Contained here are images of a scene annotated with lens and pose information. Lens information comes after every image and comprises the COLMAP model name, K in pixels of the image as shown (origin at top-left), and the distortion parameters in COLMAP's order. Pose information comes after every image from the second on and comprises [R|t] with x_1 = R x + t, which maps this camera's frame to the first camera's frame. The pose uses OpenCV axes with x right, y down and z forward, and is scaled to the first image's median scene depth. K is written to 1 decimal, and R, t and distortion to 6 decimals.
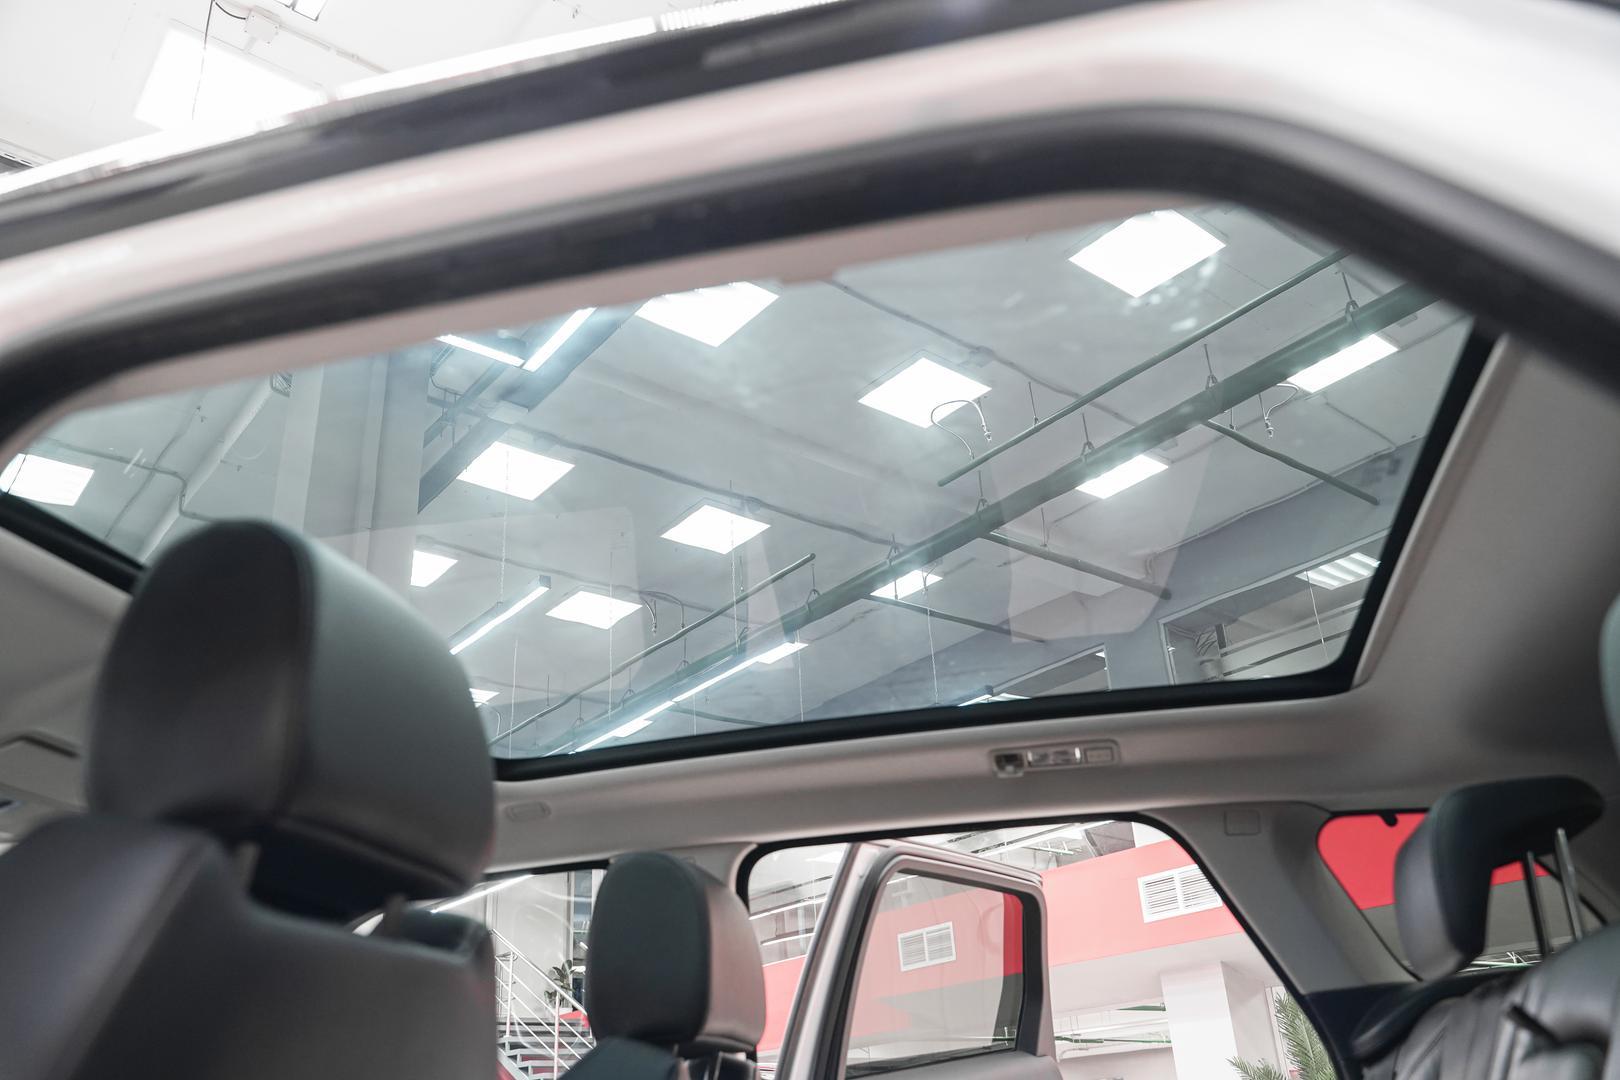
lens RADIAL K [[1282.5, 0, 810.0], [0, 1282.5, 540.0], [0, 0, 1]] dist [-0.018243, 0.013628]
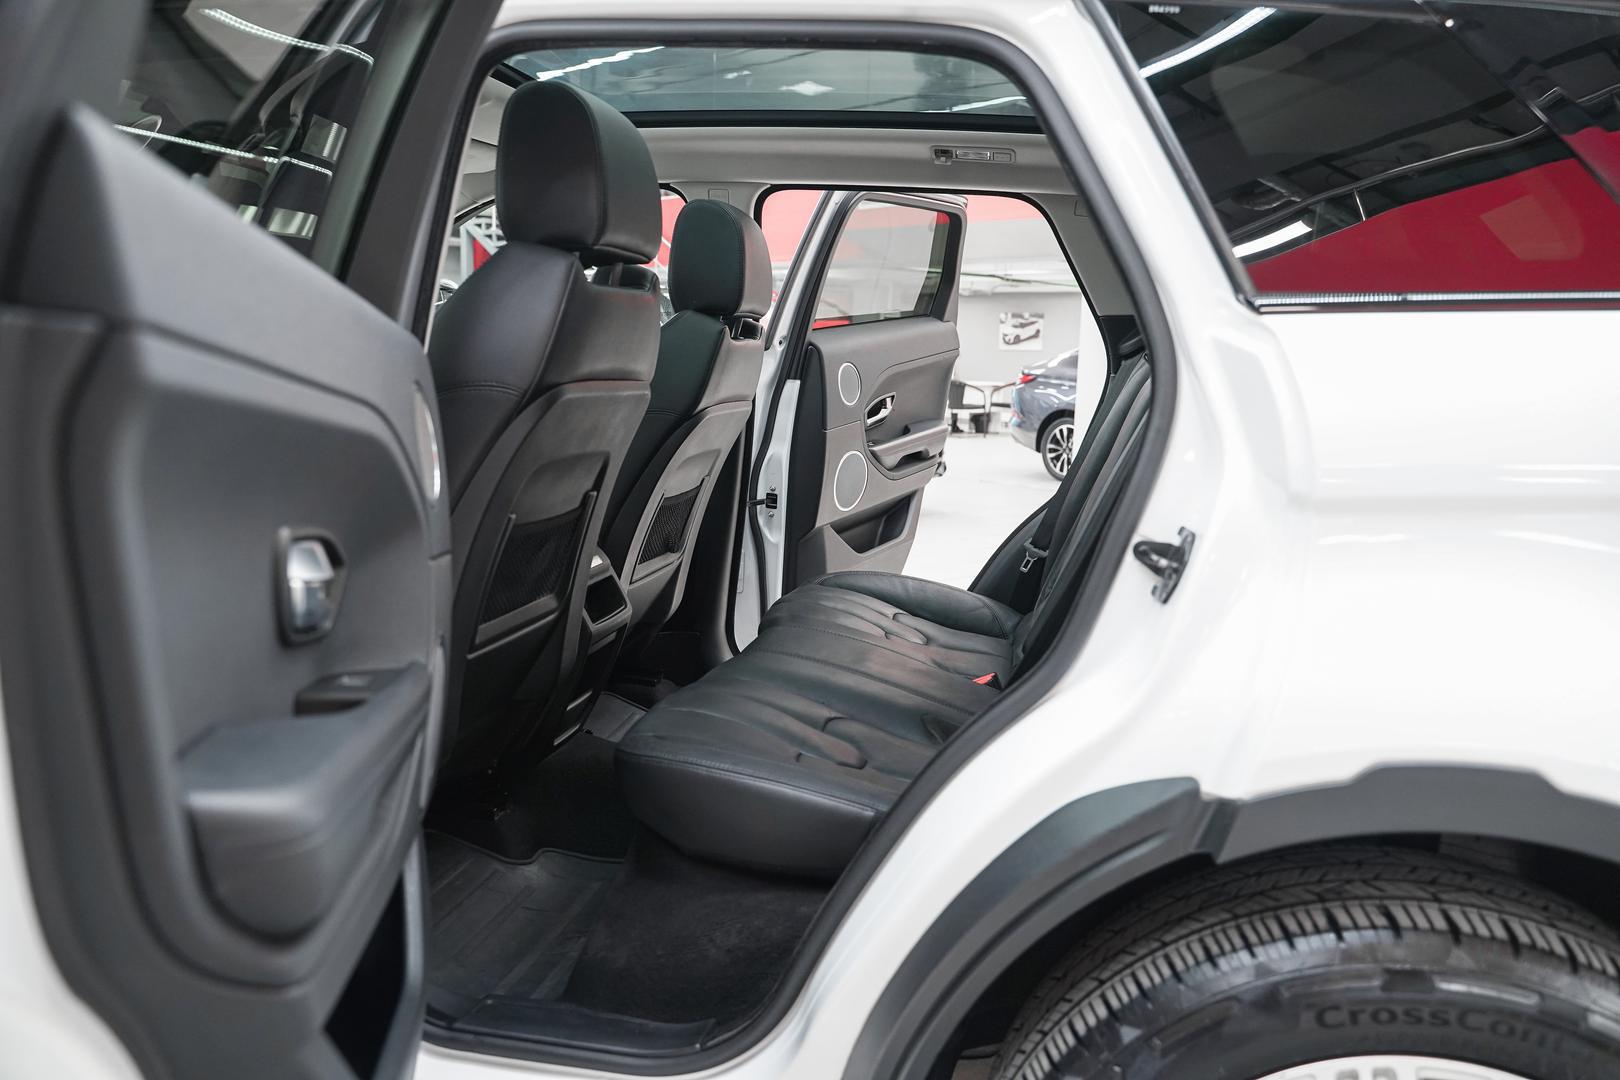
lens RADIAL K [[1282.5, 0, 810.0], [0, 1282.5, 540.0], [0, 0, 1]] dist [-0.018243, 0.013628]
pose [[0.995153, 0.083248, 0.052346, -0.041689], [-0.098269, 0.822025, 0.560908, -0.281814], [0.003664, -0.563334, 0.826221, -0.499616]]
